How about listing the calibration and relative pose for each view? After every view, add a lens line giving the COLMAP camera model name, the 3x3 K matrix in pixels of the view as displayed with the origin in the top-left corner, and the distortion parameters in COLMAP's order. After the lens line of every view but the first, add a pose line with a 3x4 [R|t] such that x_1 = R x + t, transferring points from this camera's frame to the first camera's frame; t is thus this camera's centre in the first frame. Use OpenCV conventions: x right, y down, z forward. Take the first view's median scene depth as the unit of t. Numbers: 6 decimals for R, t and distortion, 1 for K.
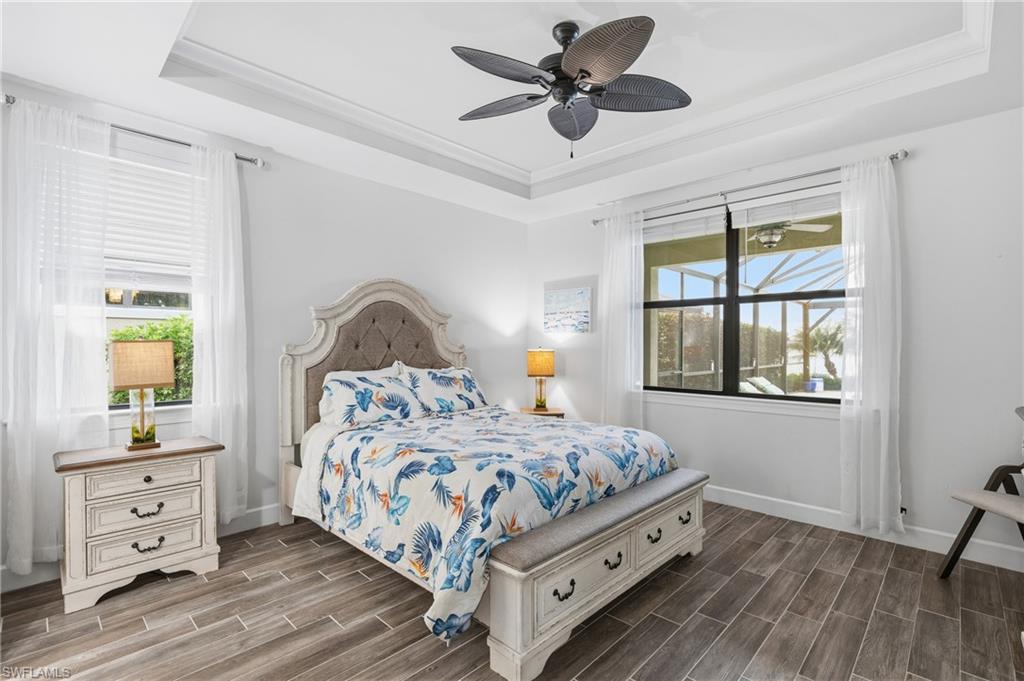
lens RADIAL K [[468.3, 0, 519.3], [0, 468.3, 343.4], [0, 0, 1]] dist [0.002501, -0.000245]
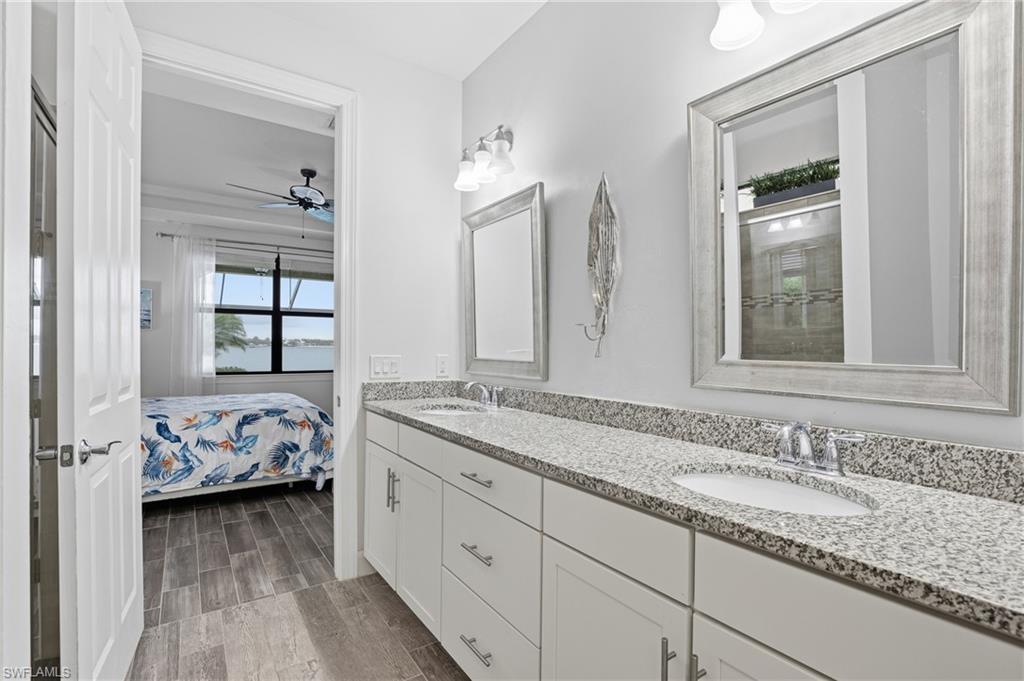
lens RADIAL K [[468.5, 0, 523.0], [0, 468.5, 344.5], [0, 0, 1]] dist [-0.003058, -0.000074]
pose [[0.181232, 0.007436, 0.983412, -1.577998], [-0.008886, 0.999943, -0.005924, 0.023682], [-0.983400, -0.007665, 0.181288, -0.166769]]
